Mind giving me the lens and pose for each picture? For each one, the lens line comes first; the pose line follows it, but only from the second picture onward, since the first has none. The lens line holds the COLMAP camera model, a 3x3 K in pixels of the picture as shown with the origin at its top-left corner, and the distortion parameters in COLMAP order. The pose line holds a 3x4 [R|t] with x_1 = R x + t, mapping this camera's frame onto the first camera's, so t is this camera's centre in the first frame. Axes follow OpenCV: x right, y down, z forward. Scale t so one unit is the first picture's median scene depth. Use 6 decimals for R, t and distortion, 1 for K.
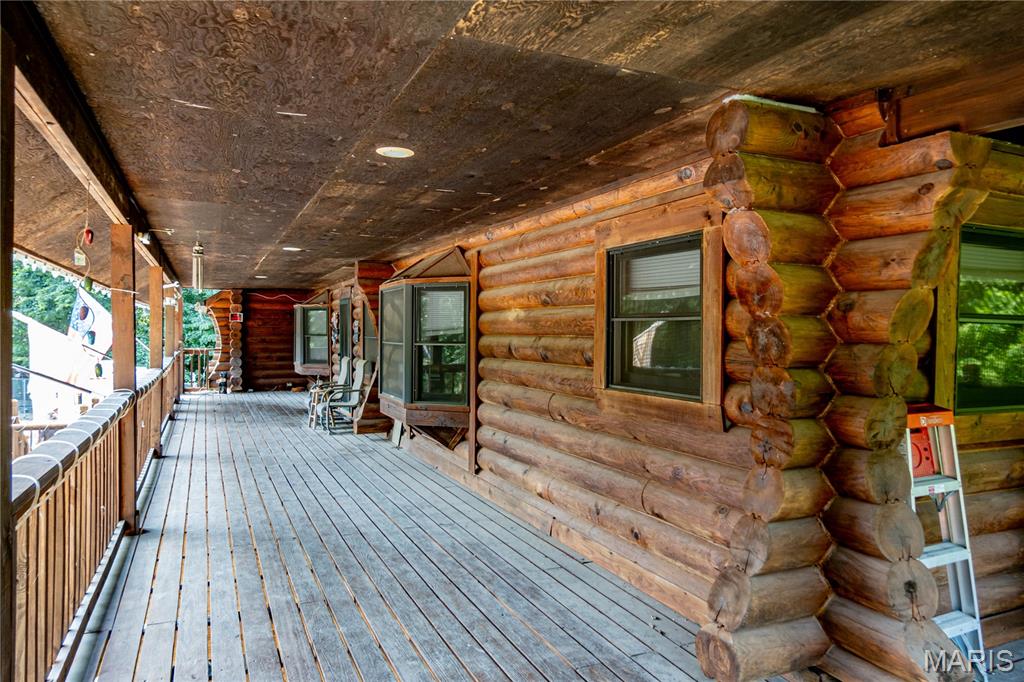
lens RADIAL K [[685.8, 0, 512.8], [0, 685.8, 338.6], [0, 0, 1]] dist [0.001957, 0.001816]
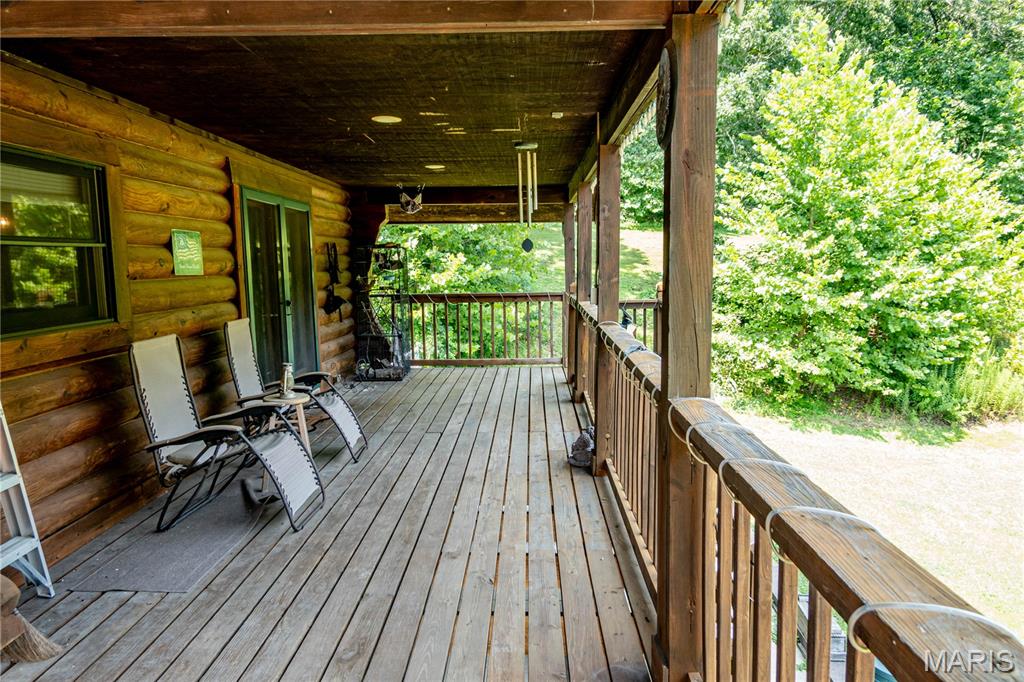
lens RADIAL K [[685.8, 0, 512.8], [0, 685.8, 338.6], [0, 0, 1]] dist [0.001957, 0.001816]
pose [[0.437988, -0.120956, 0.890807, 0.101128], [0.027417, 0.992243, 0.121249, 0.009938], [-0.898563, -0.028682, 0.437907, -0.066408]]
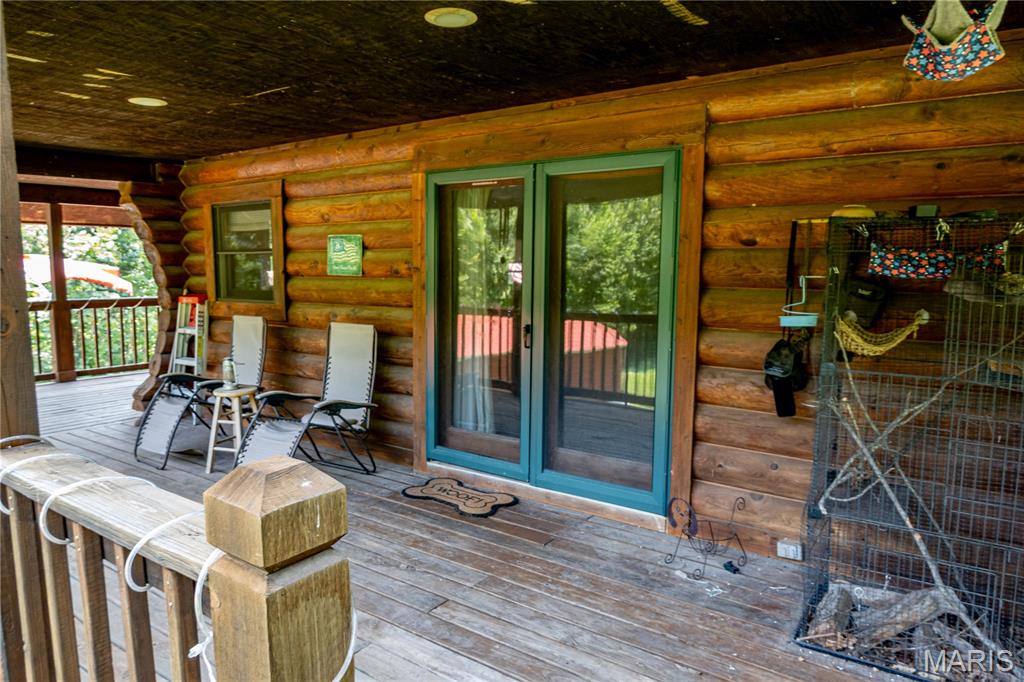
lens RADIAL K [[685.8, 0, 512.8], [0, 685.8, 338.6], [0, 0, 1]] dist [0.001957, 0.001816]
pose [[0.485251, 0.083637, -0.870366, 2.097192], [-0.007004, 0.995755, 0.091781, 0.025745], [0.874347, -0.038441, 0.483776, 0.563063]]
